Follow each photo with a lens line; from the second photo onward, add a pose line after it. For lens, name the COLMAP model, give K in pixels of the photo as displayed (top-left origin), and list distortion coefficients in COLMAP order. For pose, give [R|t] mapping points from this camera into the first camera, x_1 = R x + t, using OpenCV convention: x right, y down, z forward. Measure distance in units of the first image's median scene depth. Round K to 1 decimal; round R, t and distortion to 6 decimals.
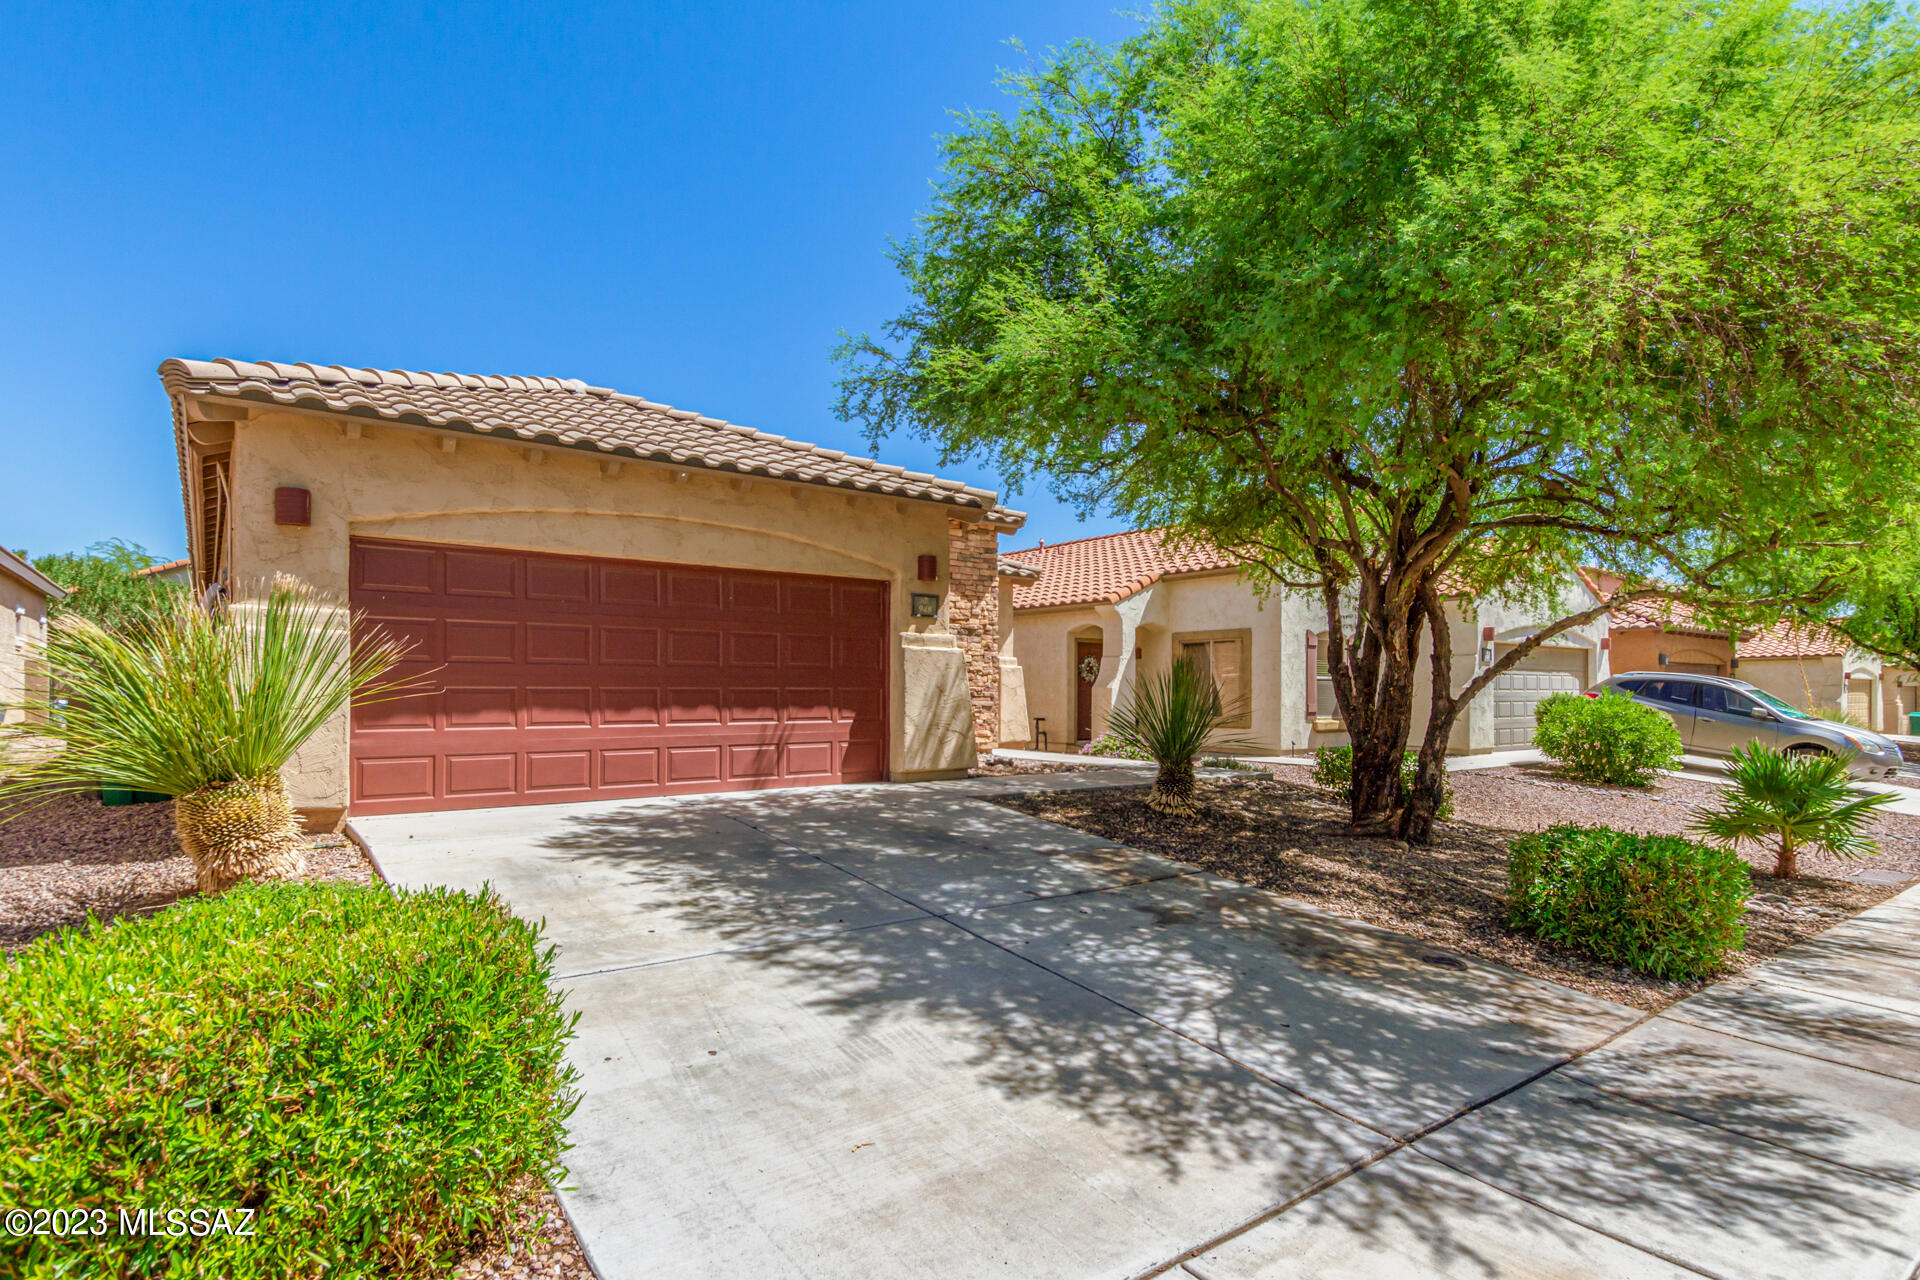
lens RADIAL K [[980.6, 0, 955.7], [0, 980.6, 699.7], [0, 0, 1]] dist [0.013512, -0.003824]
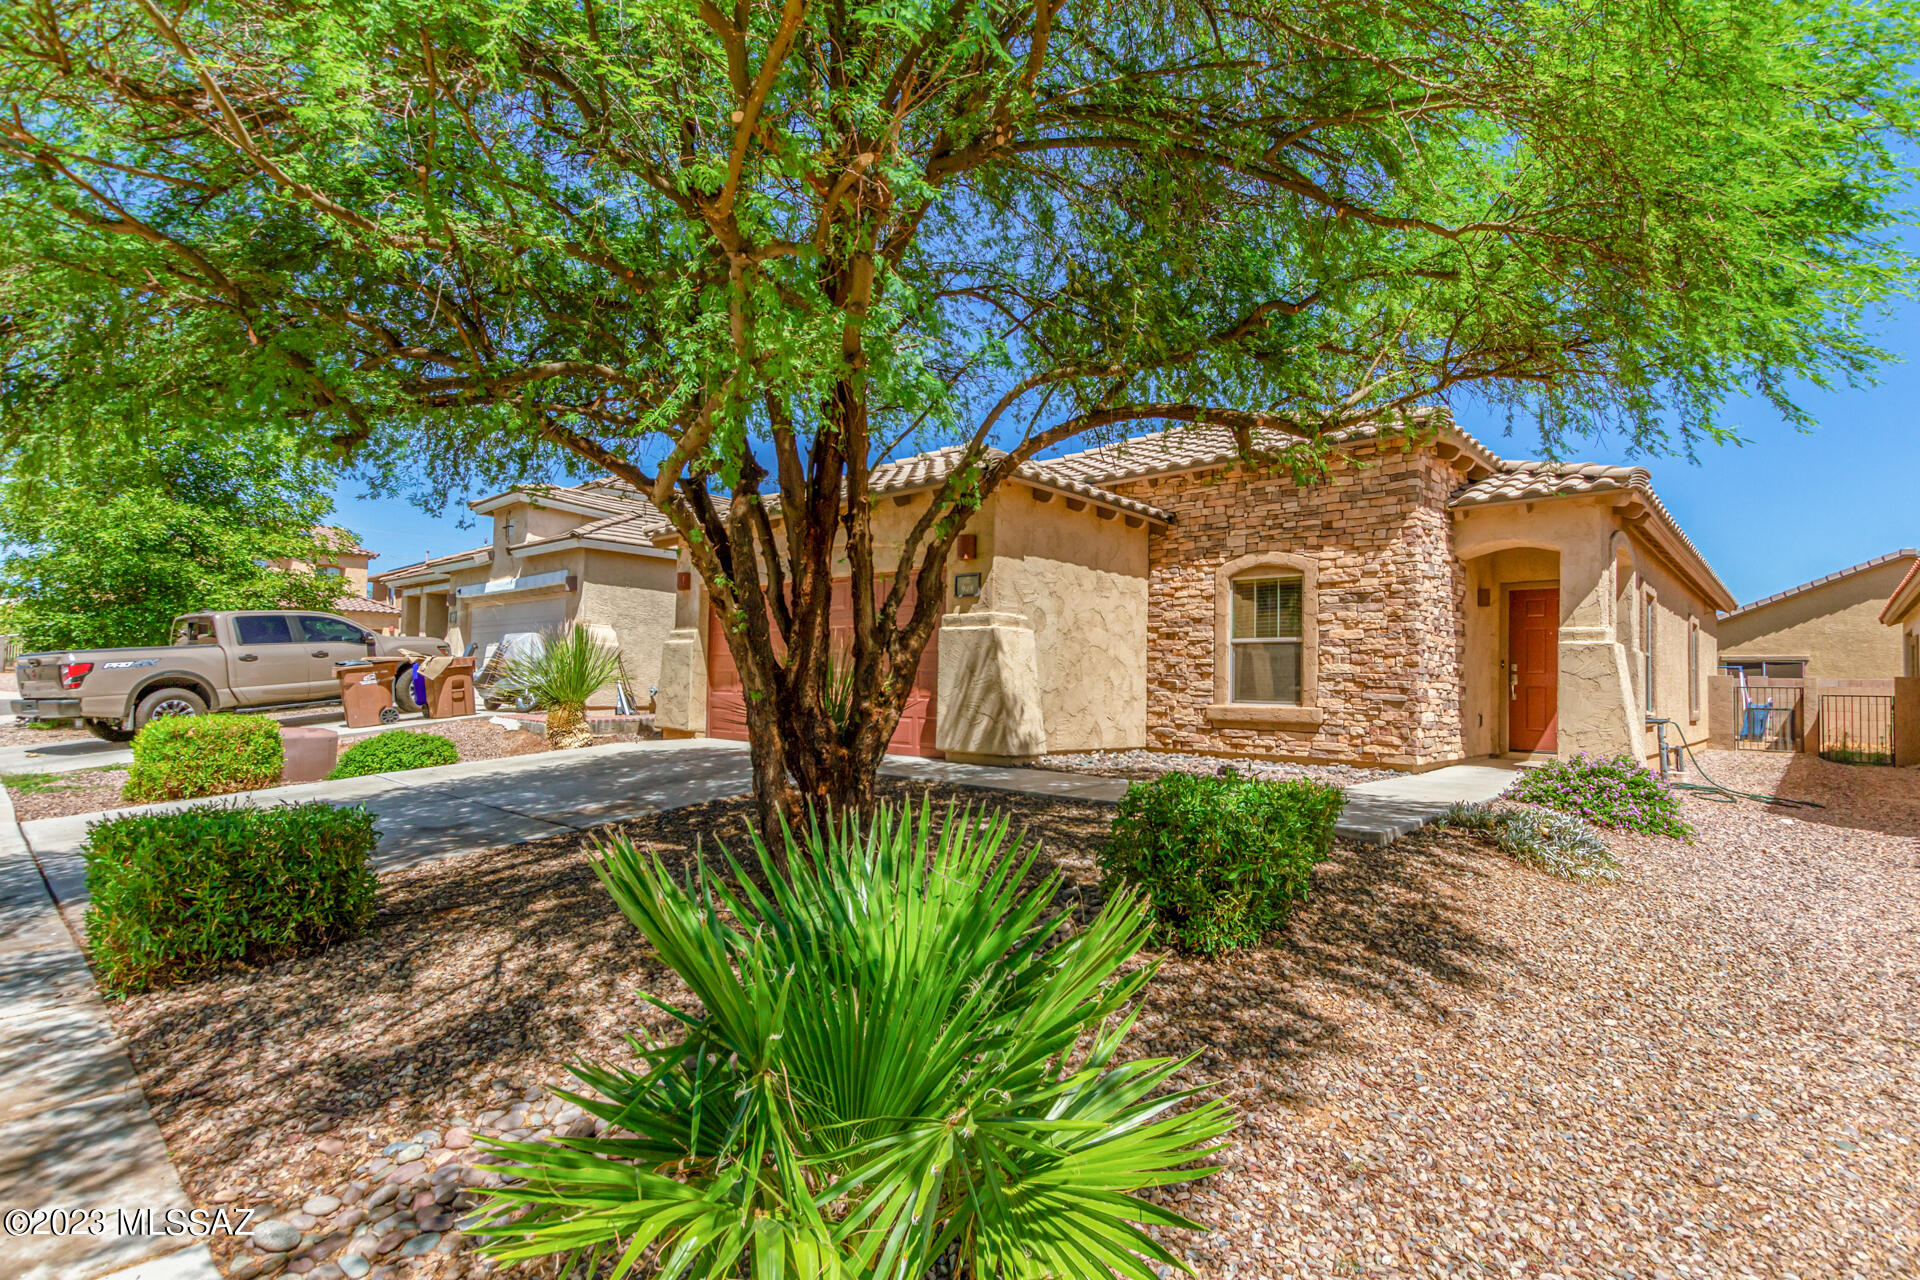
lens RADIAL K [[935.0, 0, 958.5], [0, 935.0, 642.7], [0, 0, 1]] dist [0.014050, -0.007763]
pose [[0.168325, -0.047002, -0.984610, 1.146895], [-0.028144, 0.998226, -0.052463, 0.014977], [0.985330, 0.036542, 0.166703, 1.069855]]
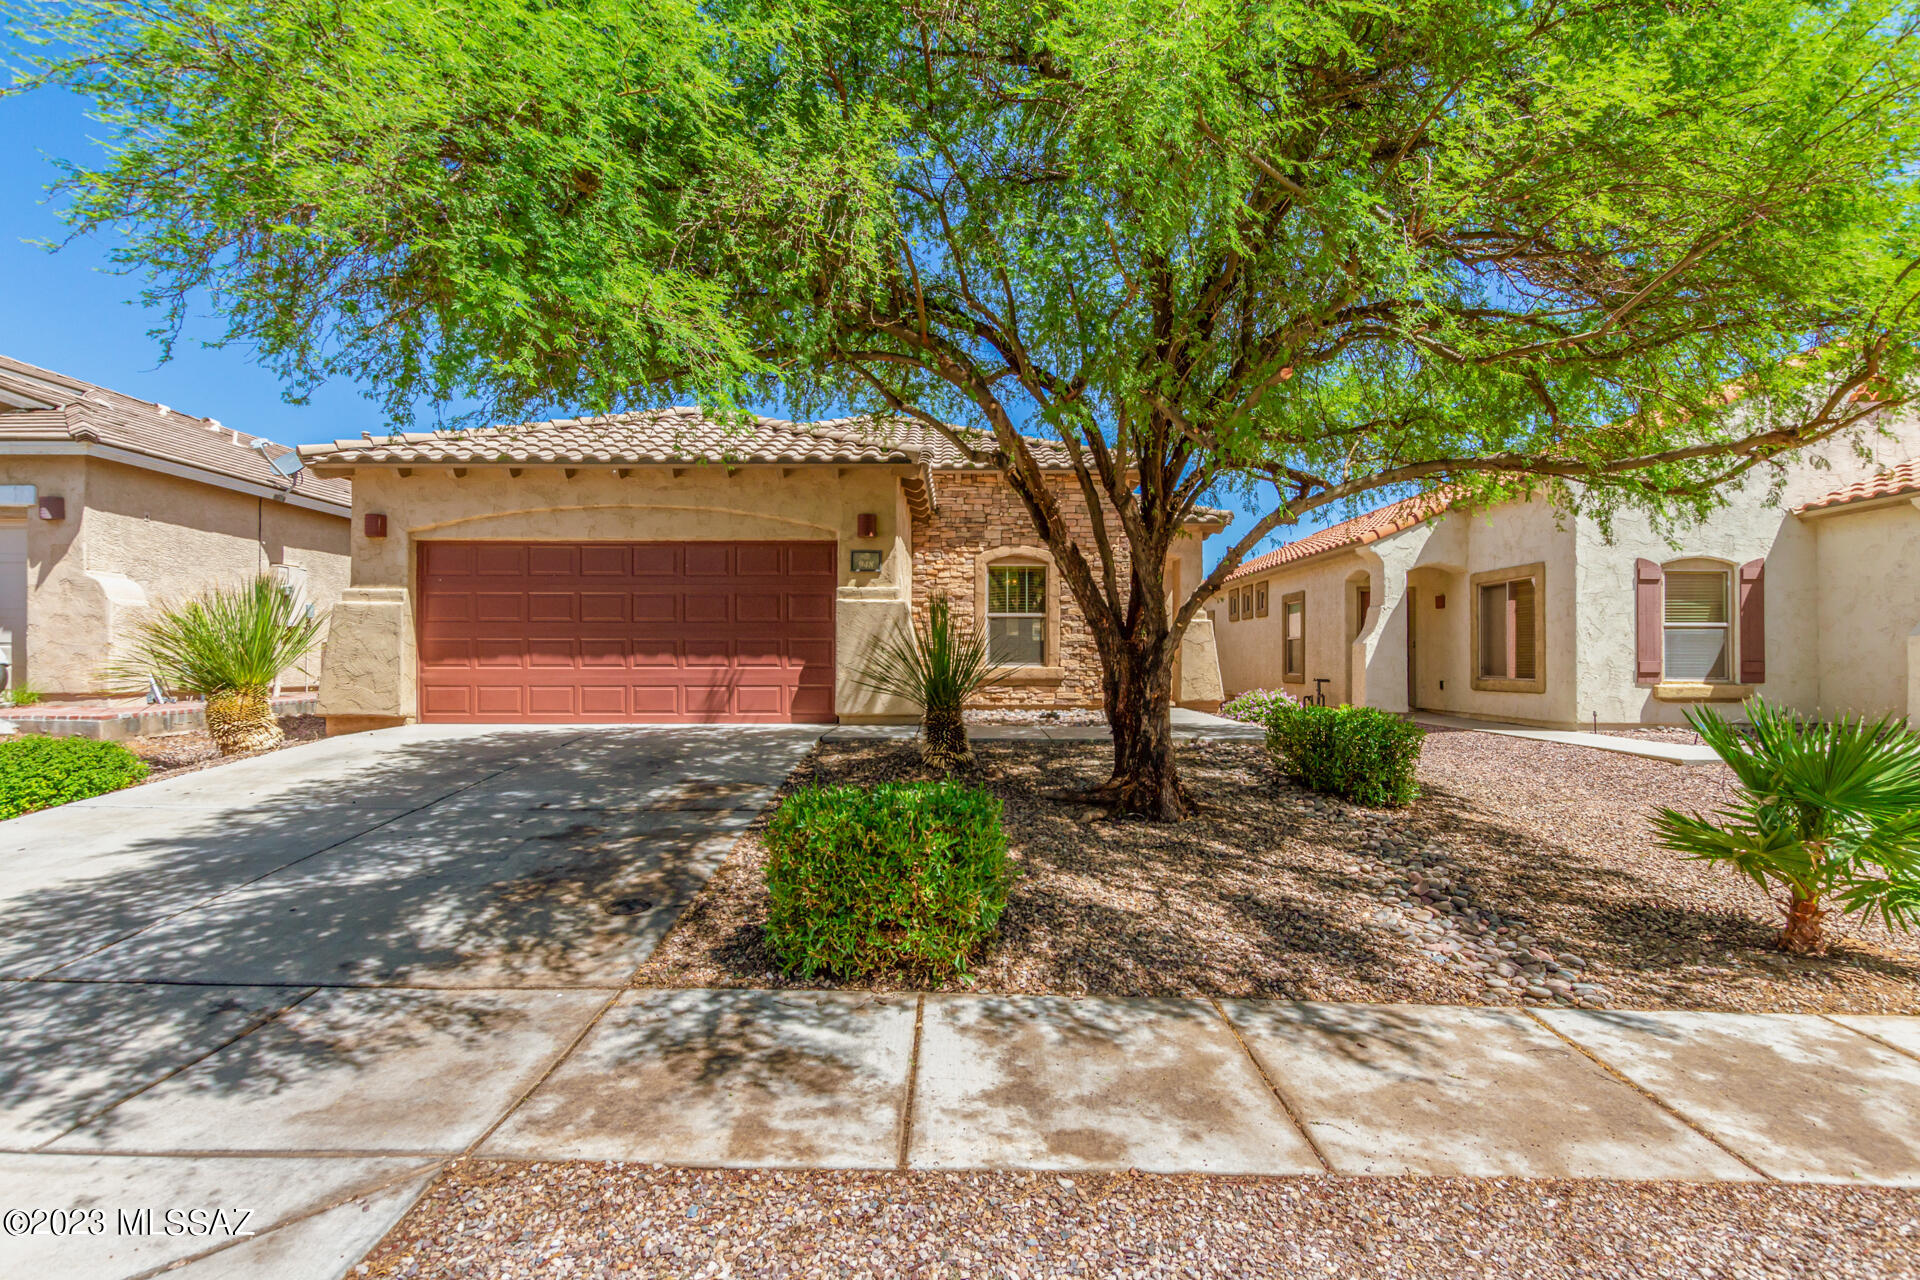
lens RADIAL K [[935.0, 0, 961.8], [0, 935.0, 646.8], [0, 0, 1]] dist [0.014050, -0.007763]
pose [[0.790155, -0.013699, -0.612753, 0.865155], [-0.003575, 0.999630, -0.026958, 0.032027], [0.612896, 0.023492, 0.789814, 0.333231]]
